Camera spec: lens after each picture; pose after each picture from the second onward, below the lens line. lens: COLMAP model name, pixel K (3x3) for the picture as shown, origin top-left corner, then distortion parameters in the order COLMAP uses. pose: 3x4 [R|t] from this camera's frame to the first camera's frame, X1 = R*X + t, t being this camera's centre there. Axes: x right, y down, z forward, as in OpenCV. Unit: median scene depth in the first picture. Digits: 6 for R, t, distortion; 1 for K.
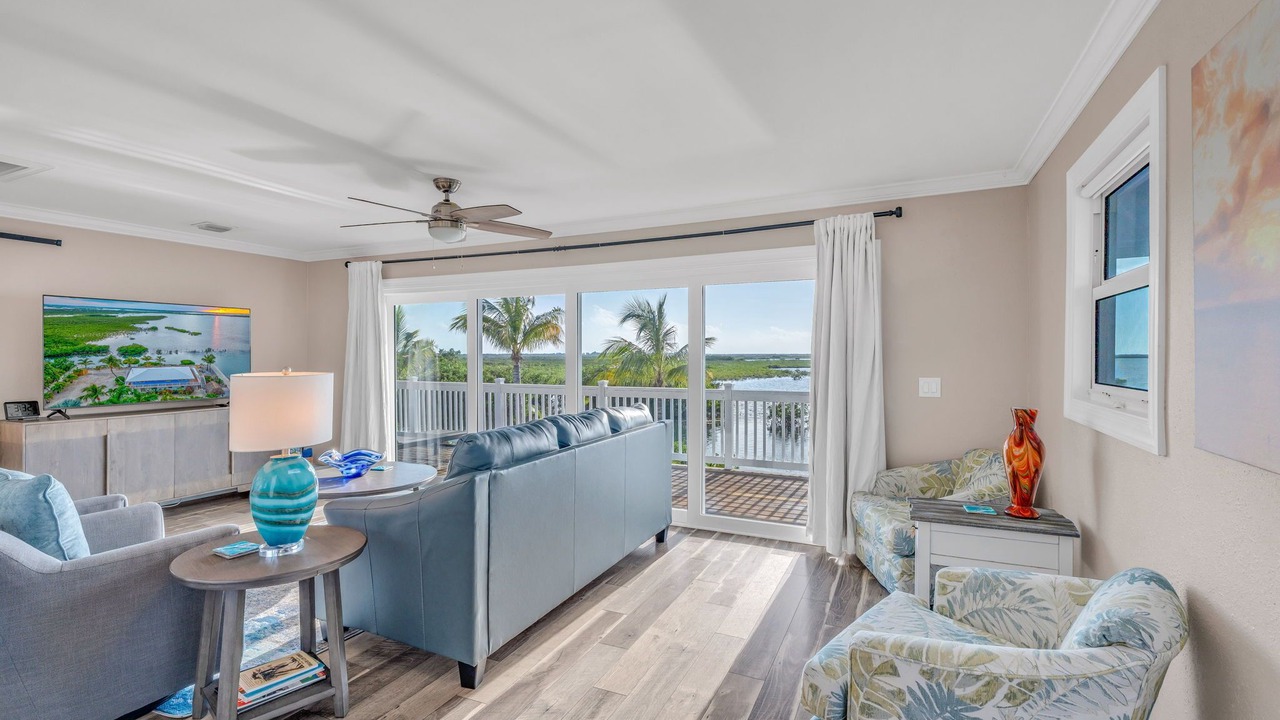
lens RADIAL K [[593.0, 0, 635.9], [0, 593.0, 344.8], [0, 0, 1]] dist [0.002088, 0.000616]
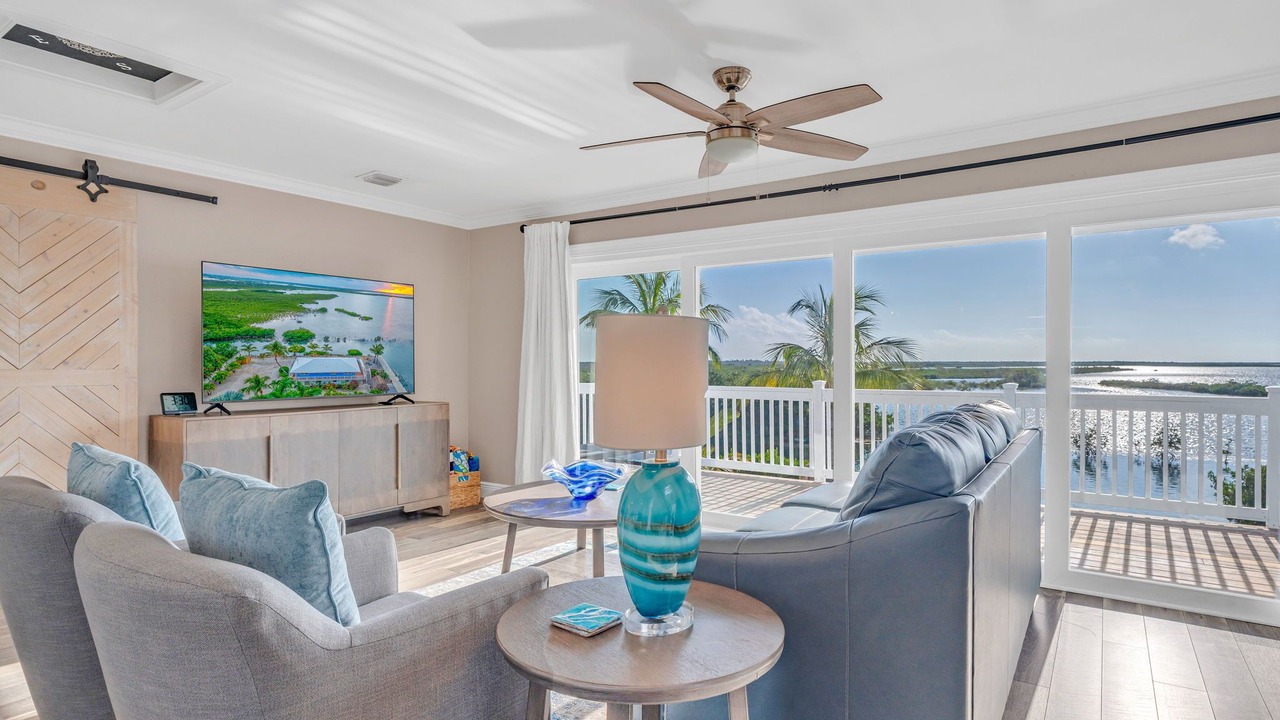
lens RADIAL K [[693.0, 0, 641.2], [0, 693.0, 353.1], [0, 0, 1]] dist [-0.002625, 0.000222]
pose [[0.982652, -0.008191, -0.185276, -0.234412], [0.009094, 0.999951, 0.004024, 0.038034], [0.185234, -0.005639, 0.982678, 0.161131]]
